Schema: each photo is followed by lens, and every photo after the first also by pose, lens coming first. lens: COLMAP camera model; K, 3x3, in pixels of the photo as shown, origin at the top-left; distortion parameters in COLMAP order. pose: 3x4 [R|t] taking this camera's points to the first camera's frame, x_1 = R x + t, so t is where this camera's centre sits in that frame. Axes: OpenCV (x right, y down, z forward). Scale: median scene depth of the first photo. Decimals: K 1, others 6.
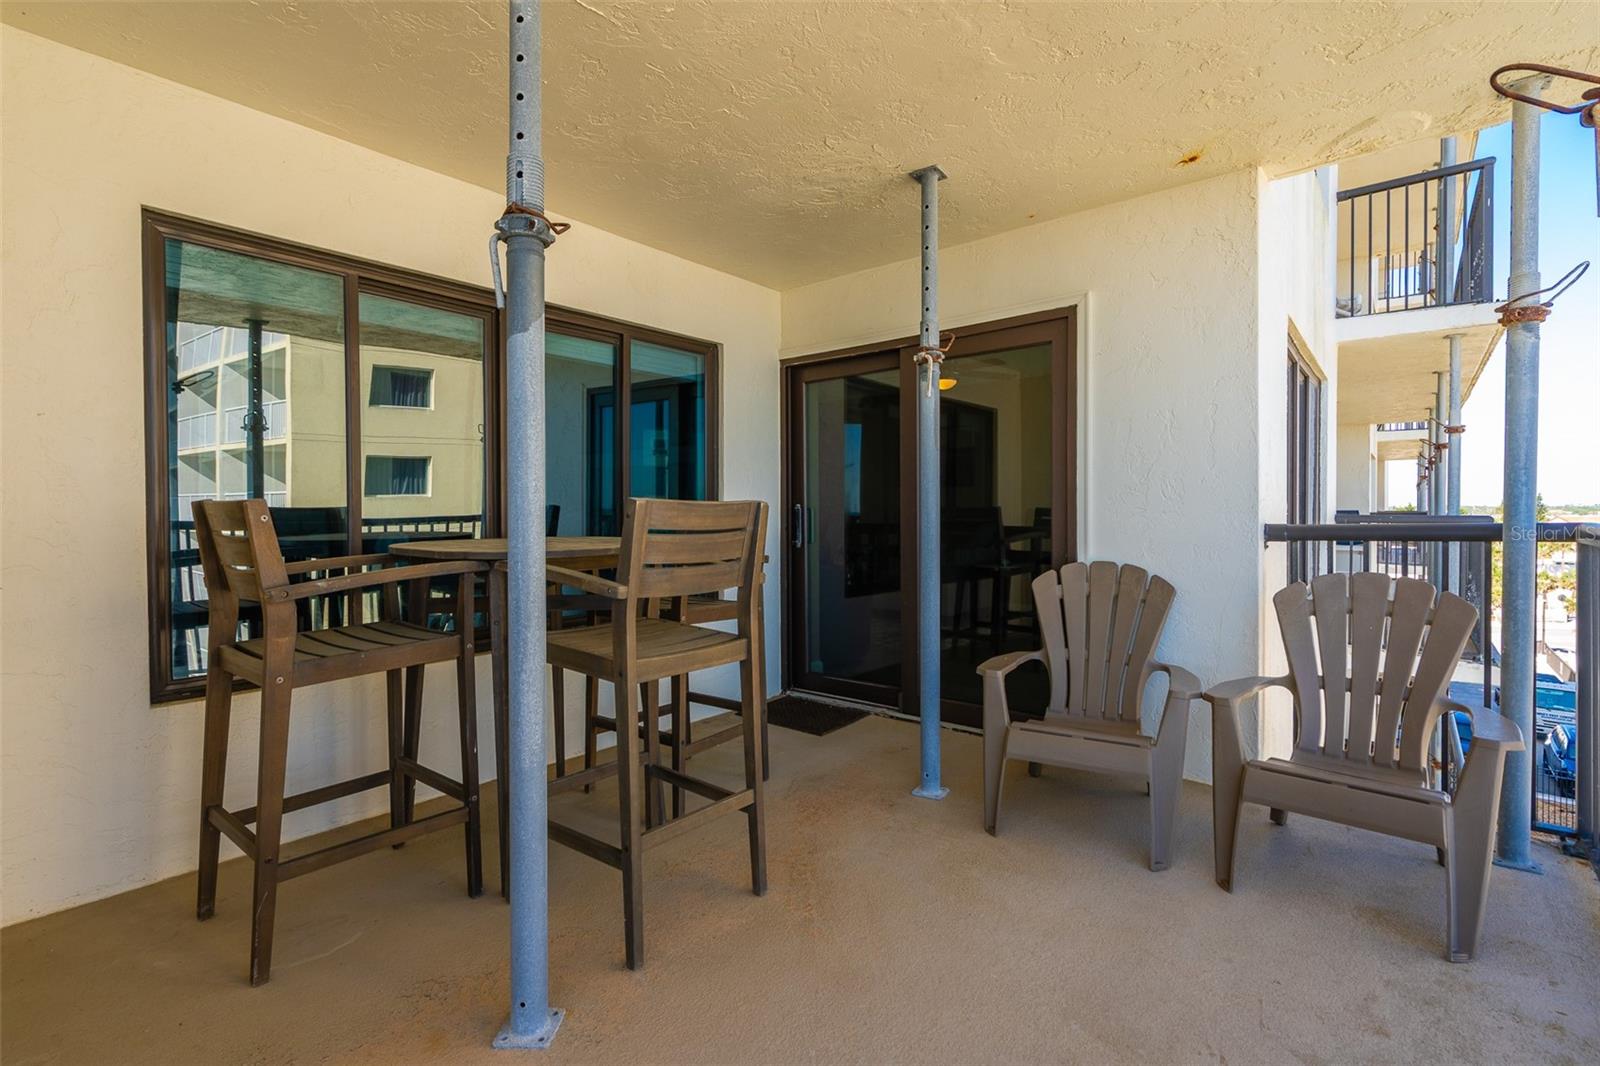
lens RADIAL K [[734.7, 0, 800.0], [0, 734.7, 533.0], [0, 0, 1]] dist [-0.003260, -0.000609]
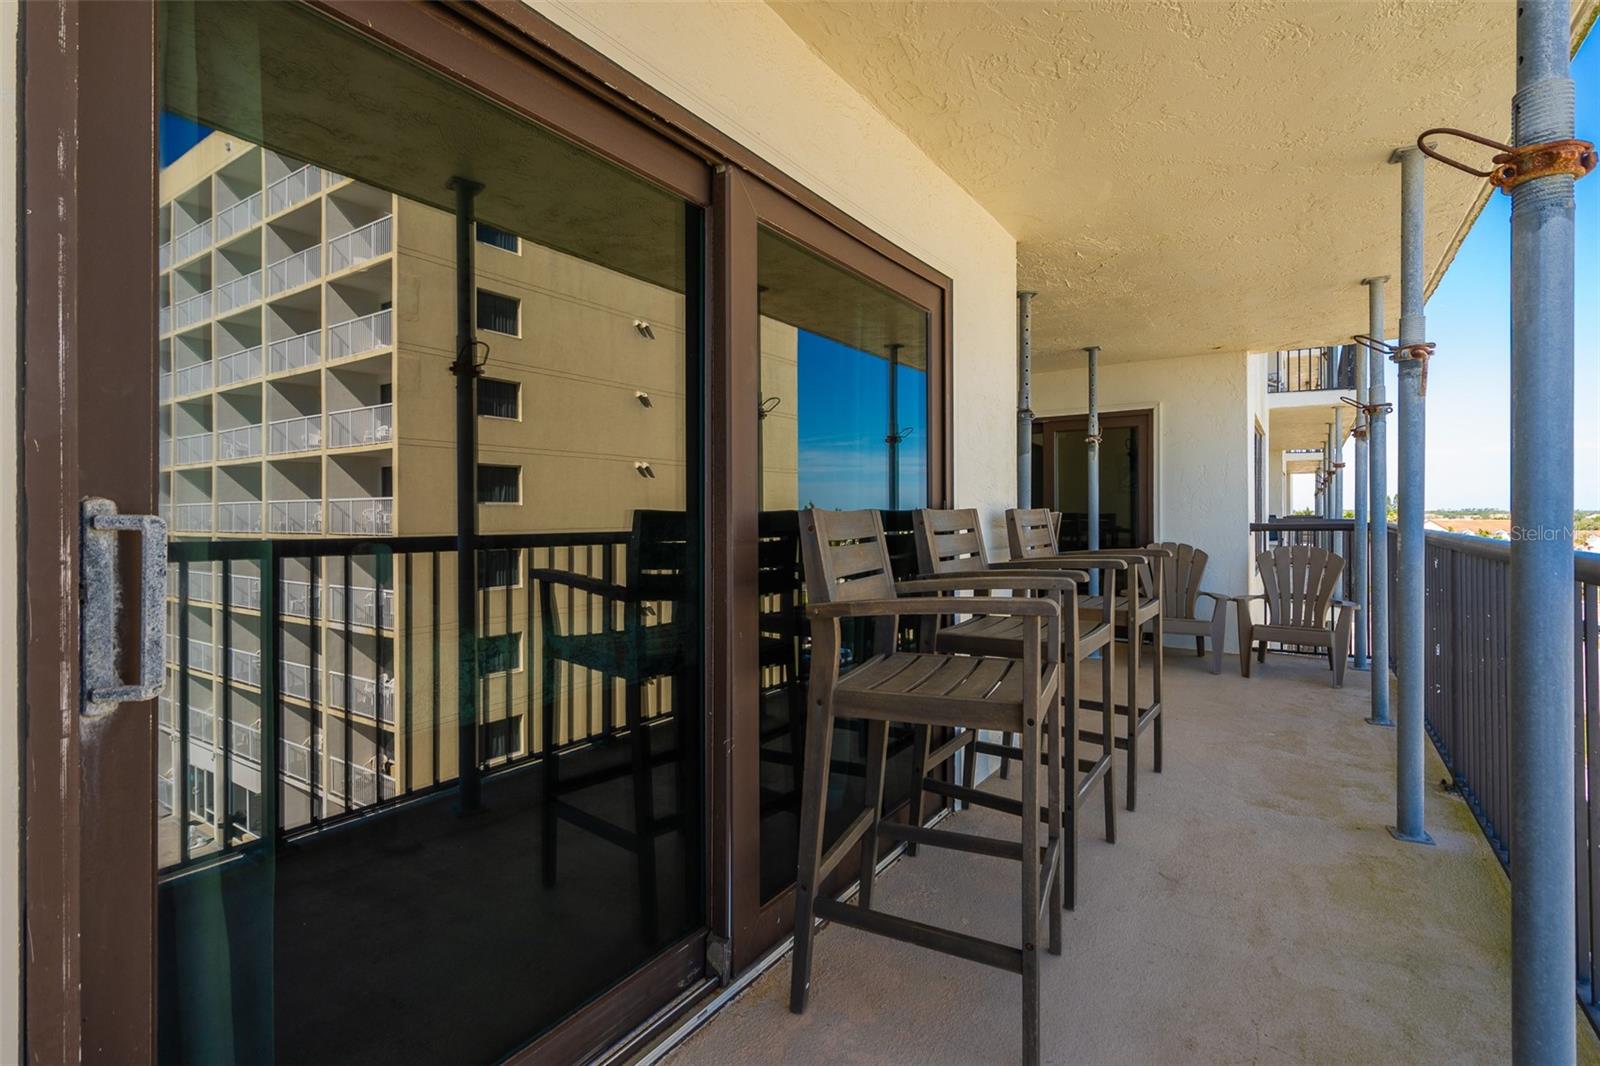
lens RADIAL K [[753.1, 0, 800.8], [0, 753.1, 514.4], [0, 0, 1]] dist [-0.001074, -0.000146]
pose [[0.994747, 0.008054, 0.102045, -0.584222], [-0.005761, 0.999725, -0.022747, 0.013039], [-0.102200, 0.022040, 0.994520, -0.677129]]
